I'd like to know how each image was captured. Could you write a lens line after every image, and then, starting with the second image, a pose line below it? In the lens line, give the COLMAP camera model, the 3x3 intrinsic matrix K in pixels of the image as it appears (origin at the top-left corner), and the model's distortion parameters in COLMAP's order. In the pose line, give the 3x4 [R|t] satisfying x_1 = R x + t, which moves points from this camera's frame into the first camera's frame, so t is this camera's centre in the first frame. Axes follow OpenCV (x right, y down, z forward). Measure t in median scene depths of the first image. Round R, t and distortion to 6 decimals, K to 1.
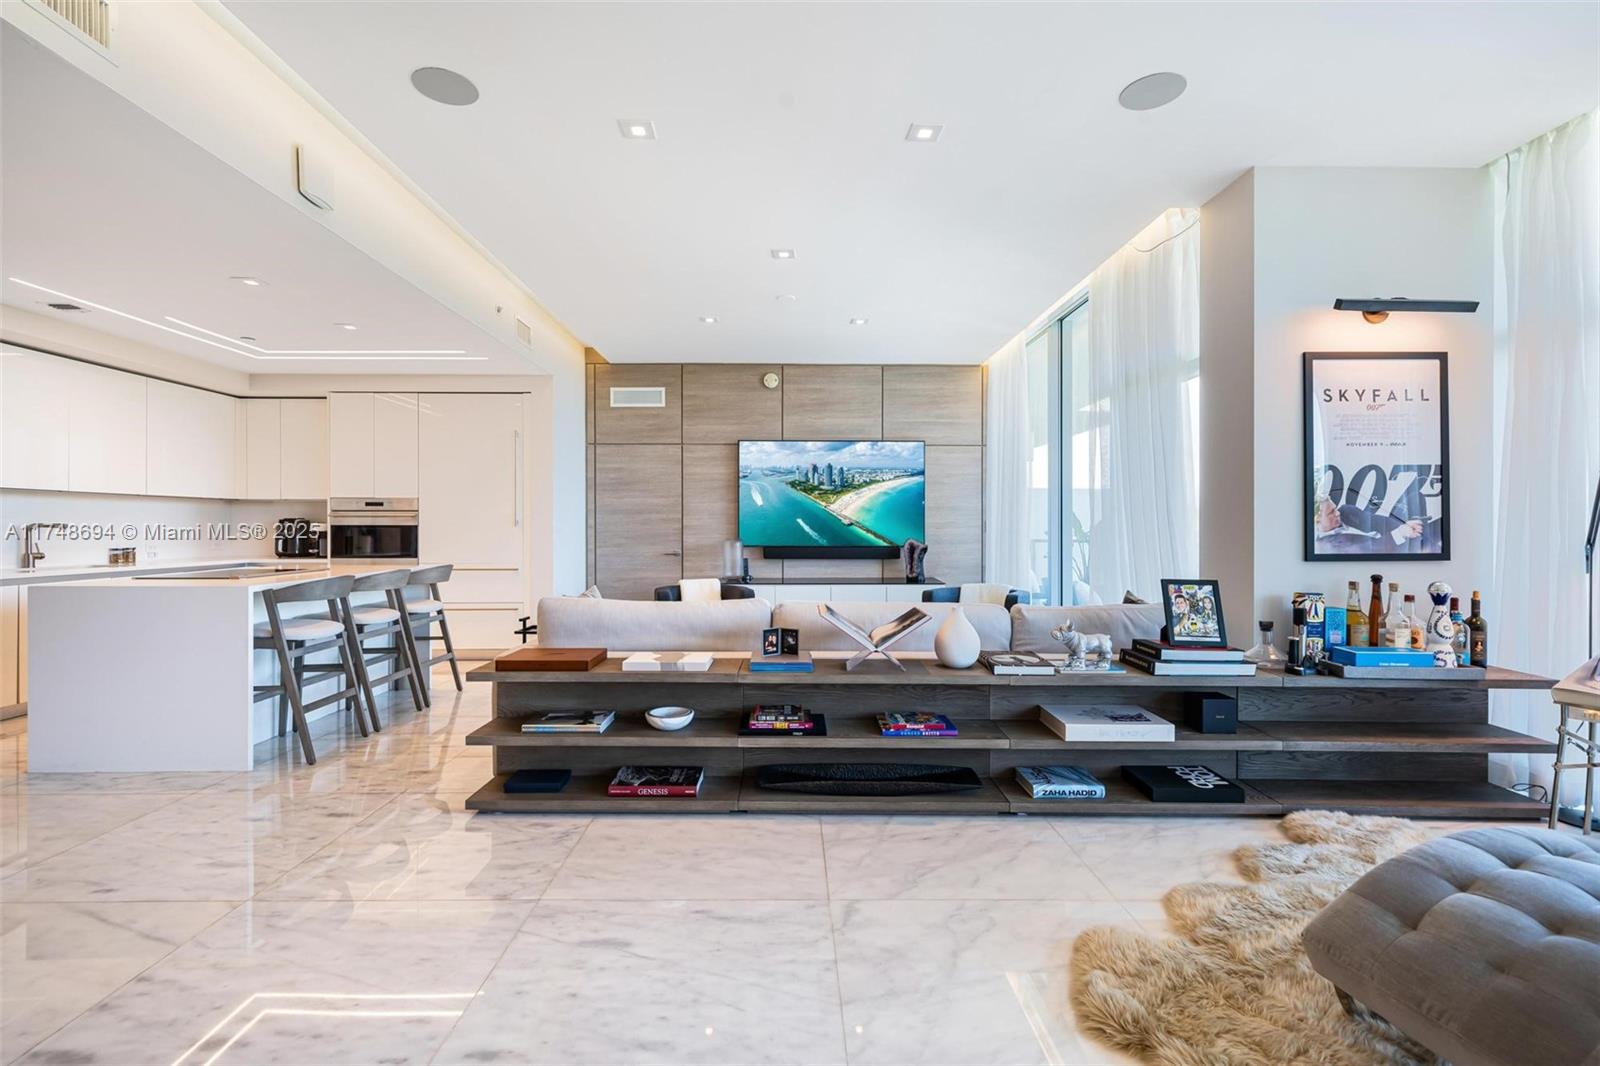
lens RADIAL K [[705.5, 0, 800.8], [0, 705.5, 534.7], [0, 0, 1]] dist [-0.000145, -0.000174]
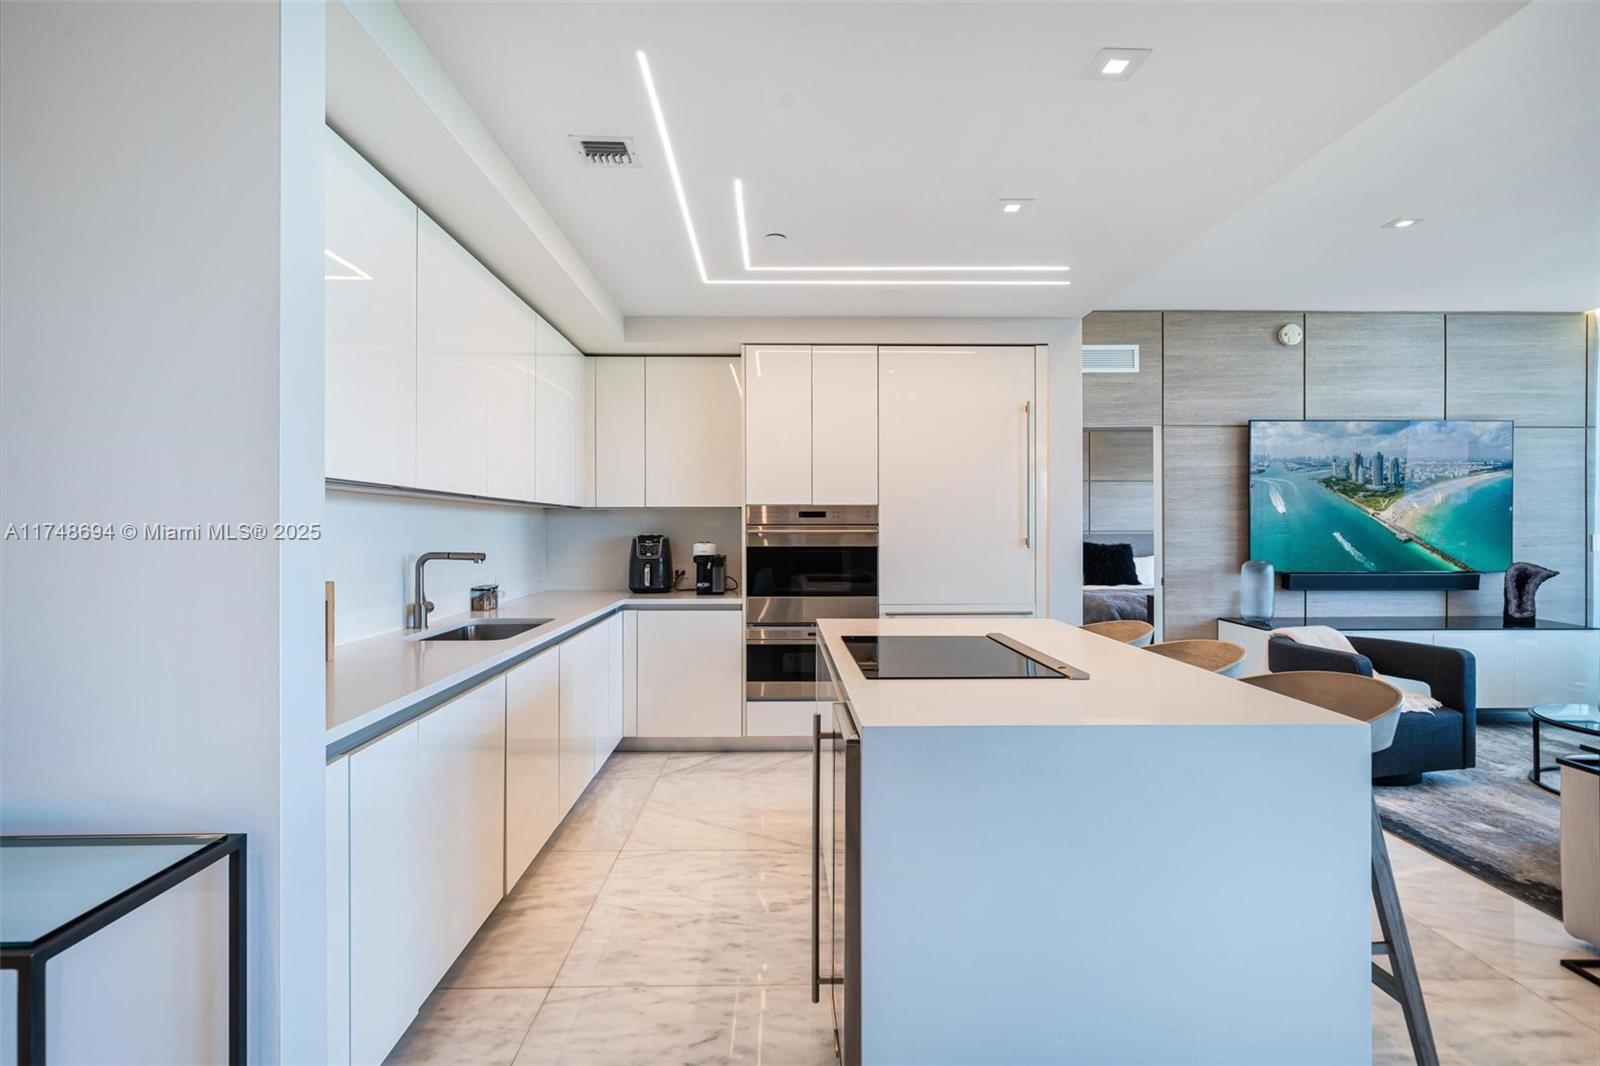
lens RADIAL K [[754.4, 0, 802.6], [0, 754.4, 531.5], [0, 0, 1]] dist [0.000847, 0.000001]
pose [[0.999995, -0.001689, -0.002487, -0.654665], [0.001668, 0.999964, -0.008302, -0.022713], [0.002501, 0.008298, 0.999962, 0.316828]]
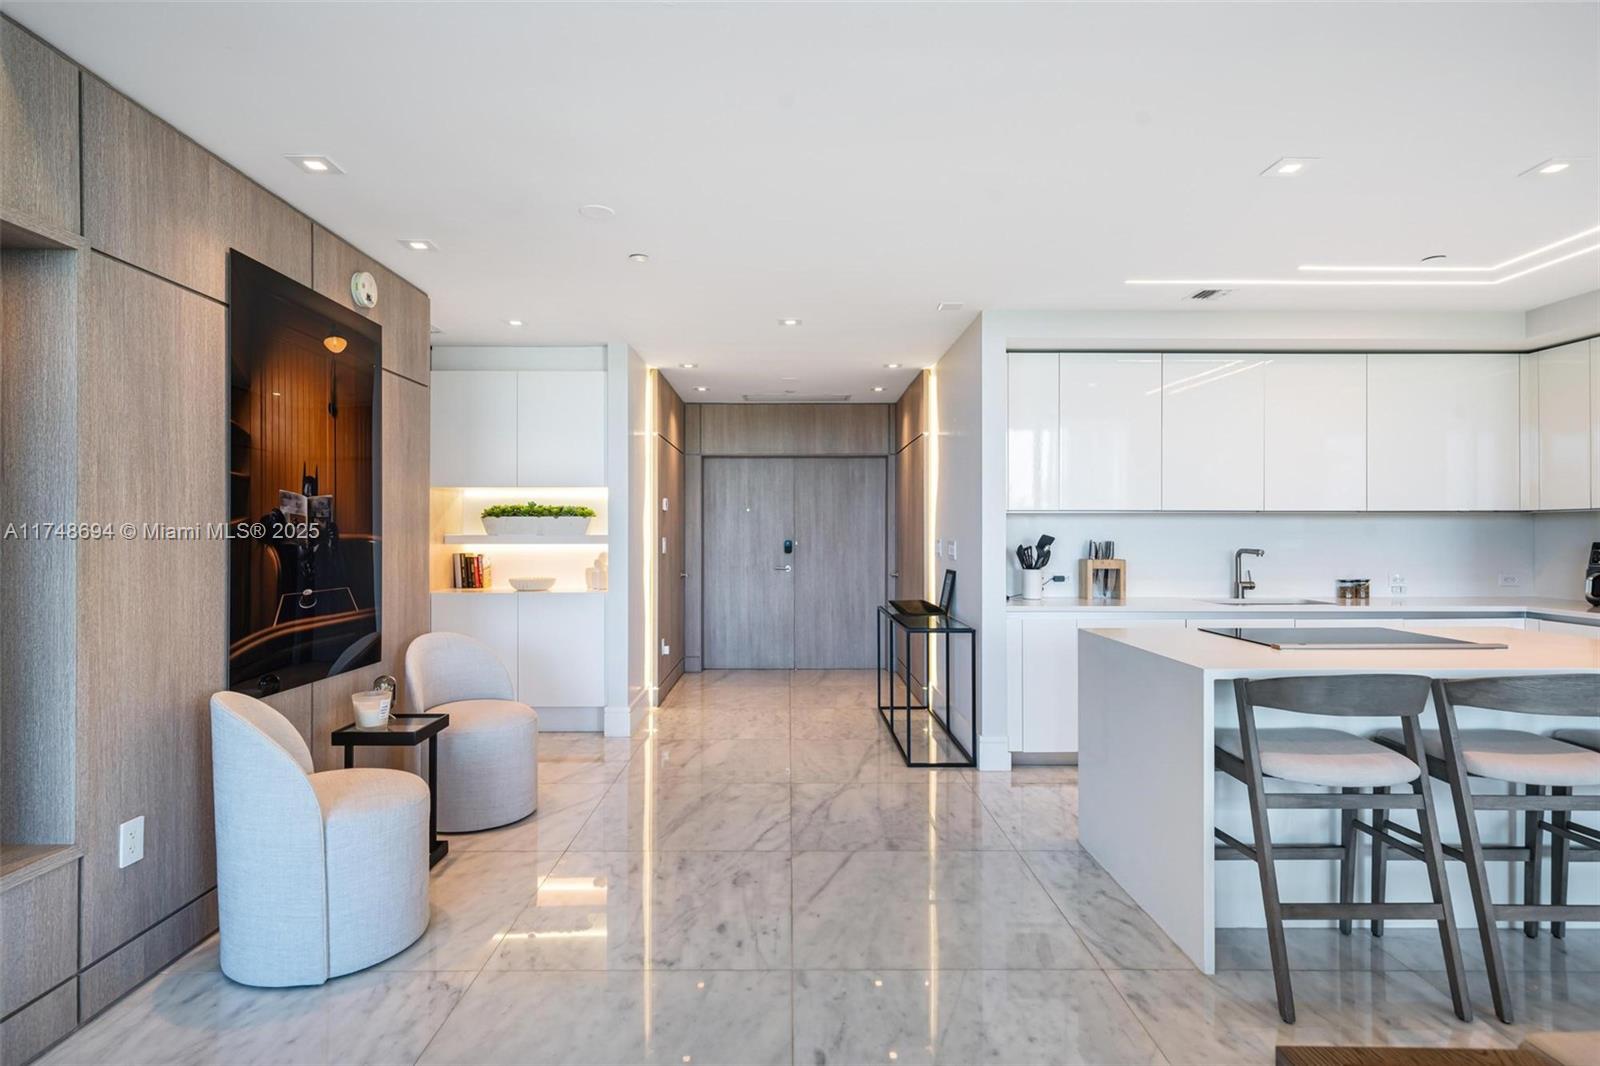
lens RADIAL K [[834.5, 0, 794.6], [0, 834.5, 534.1], [0, 0, 1]] dist [0.003236, 0.000676]
pose [[-0.015463, -0.002286, -0.999878, -0.029086], [-0.012799, 0.999916, -0.002089, -0.020818], [0.999799, 0.012765, -0.015491, 0.384293]]
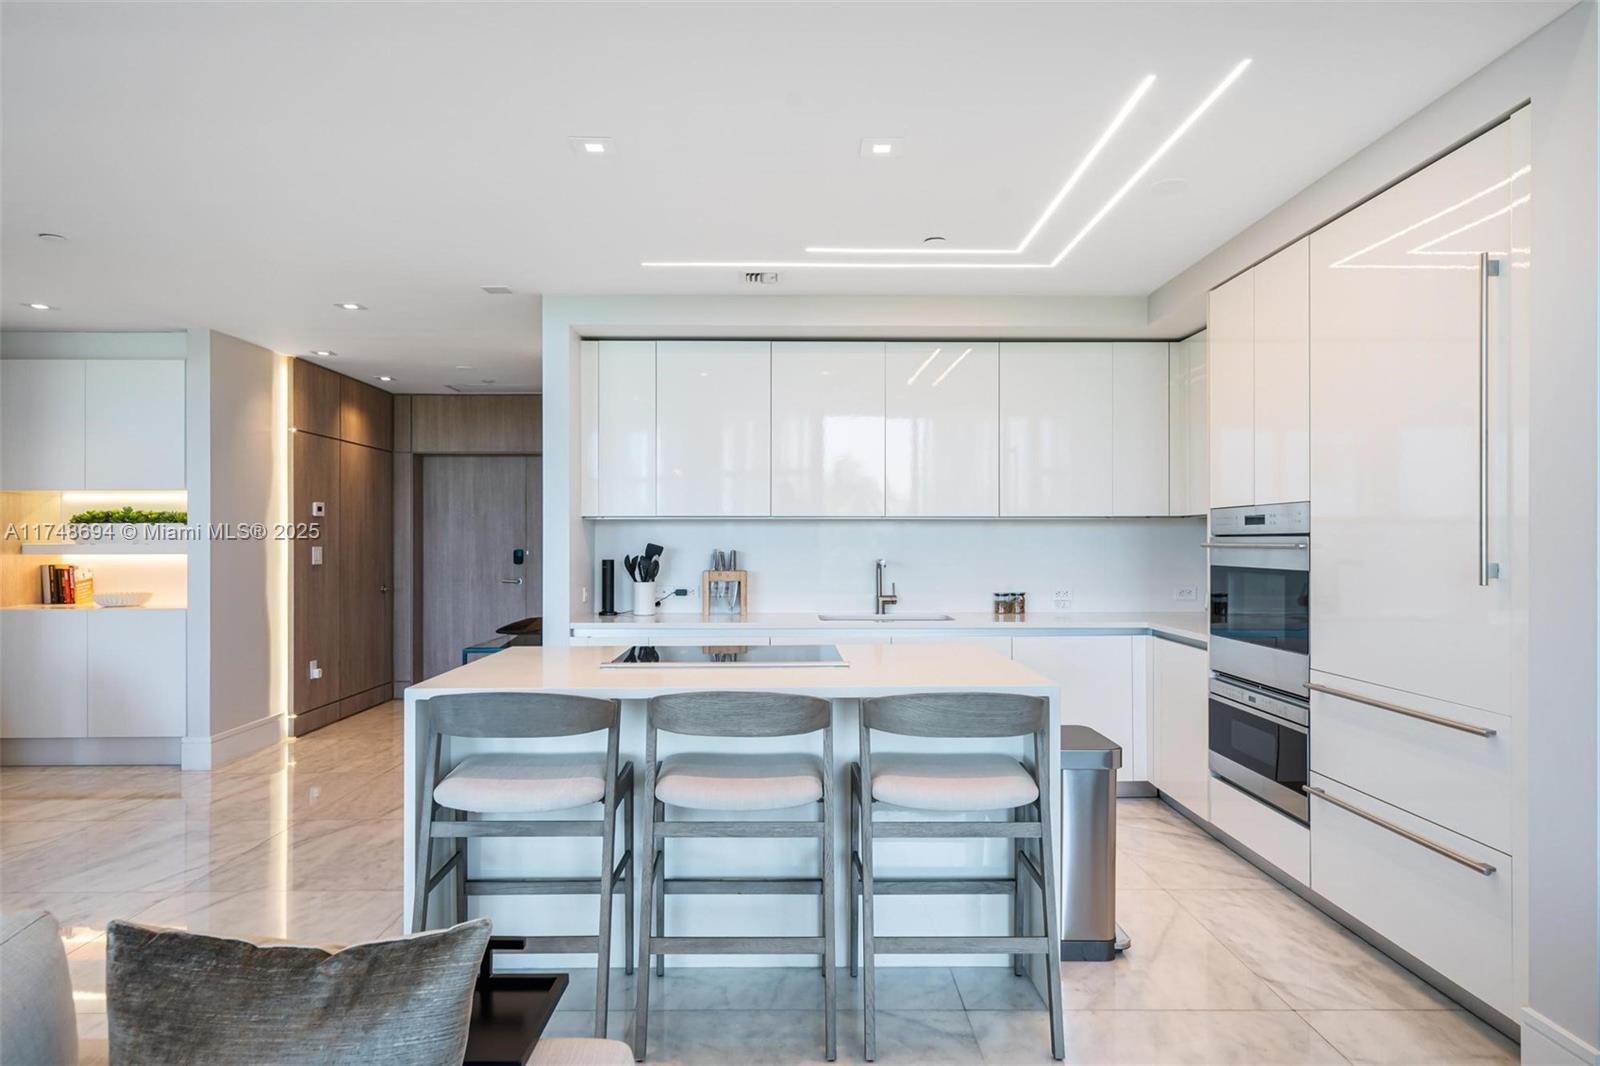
lens RADIAL K [[971.1, 0, 799.0], [0, 971.1, 542.8], [0, 0, 1]] dist [0.002173, 0.002806]
pose [[-0.012039, -0.000419, -0.999927, 0.001982], [-0.011912, 0.999929, -0.000276, -0.027146], [0.999857, 0.011908, -0.012044, 0.775739]]
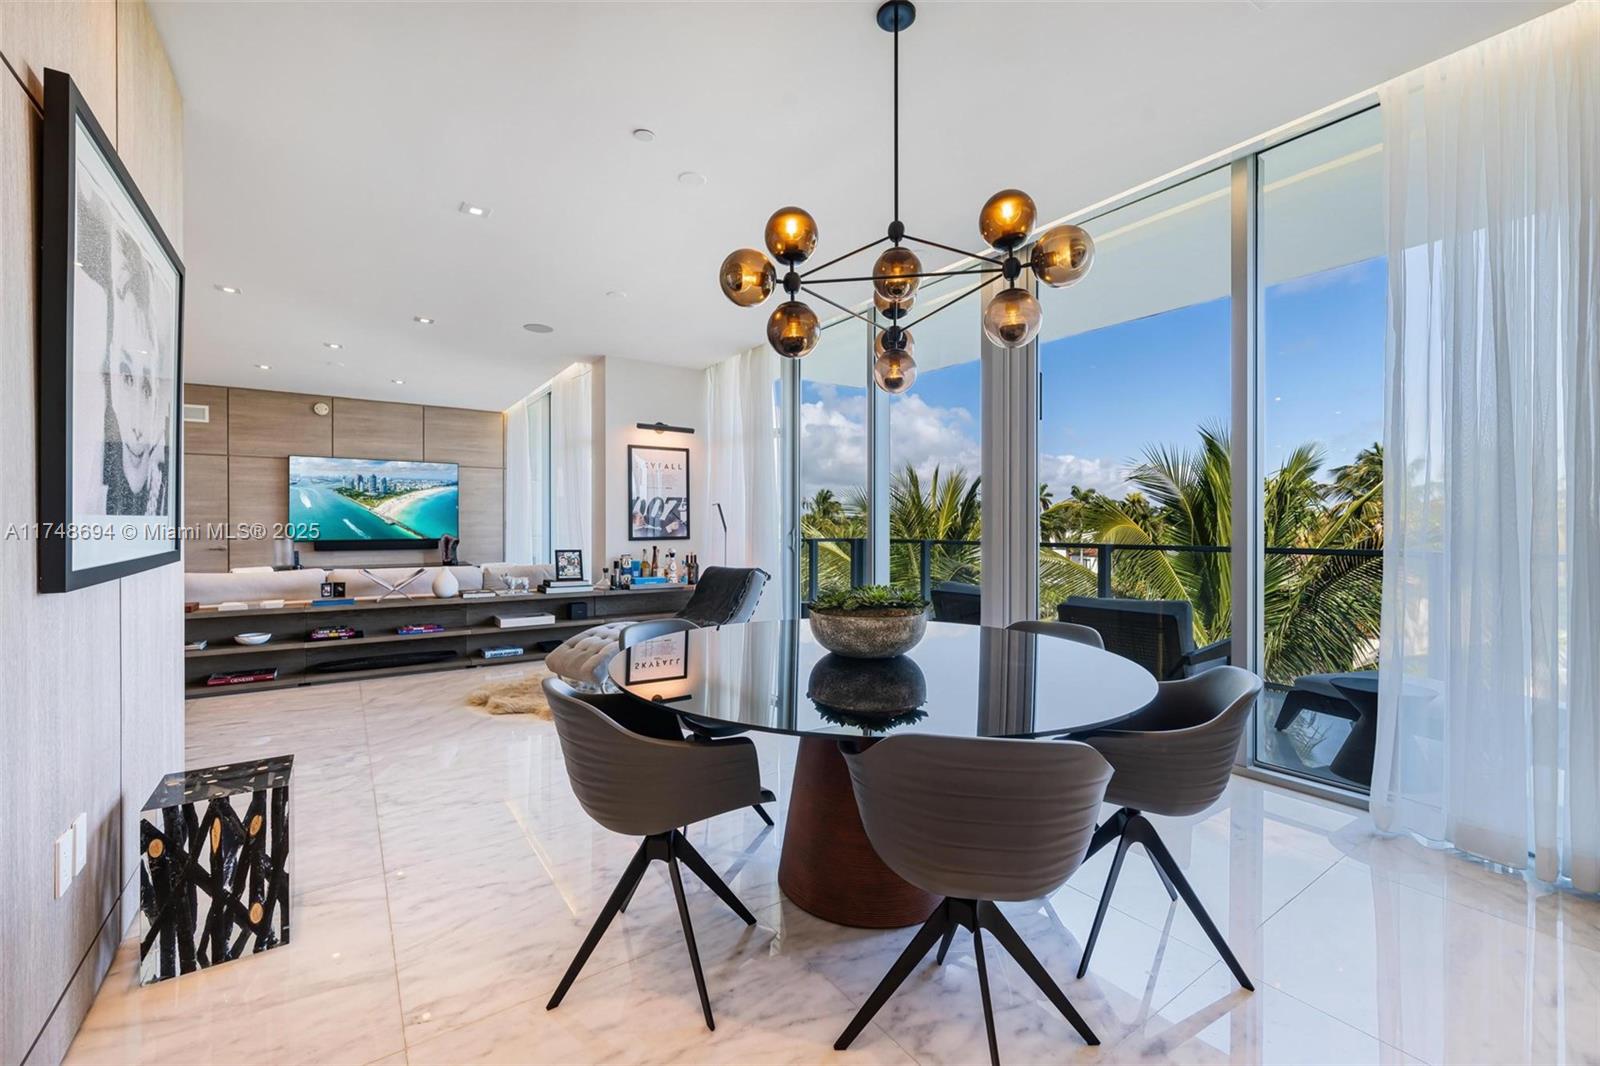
lens RADIAL K [[632.4, 0, 788.0], [0, 632.4, 524.3], [0, 0, 1]] dist [-0.003571, -0.000124]
pose [[0.821568, -0.001008, 0.570110, 0.003516], [0.007423, 0.999933, -0.008929, 0.004443], [-0.570062, 0.011568, 0.821520, -0.501337]]
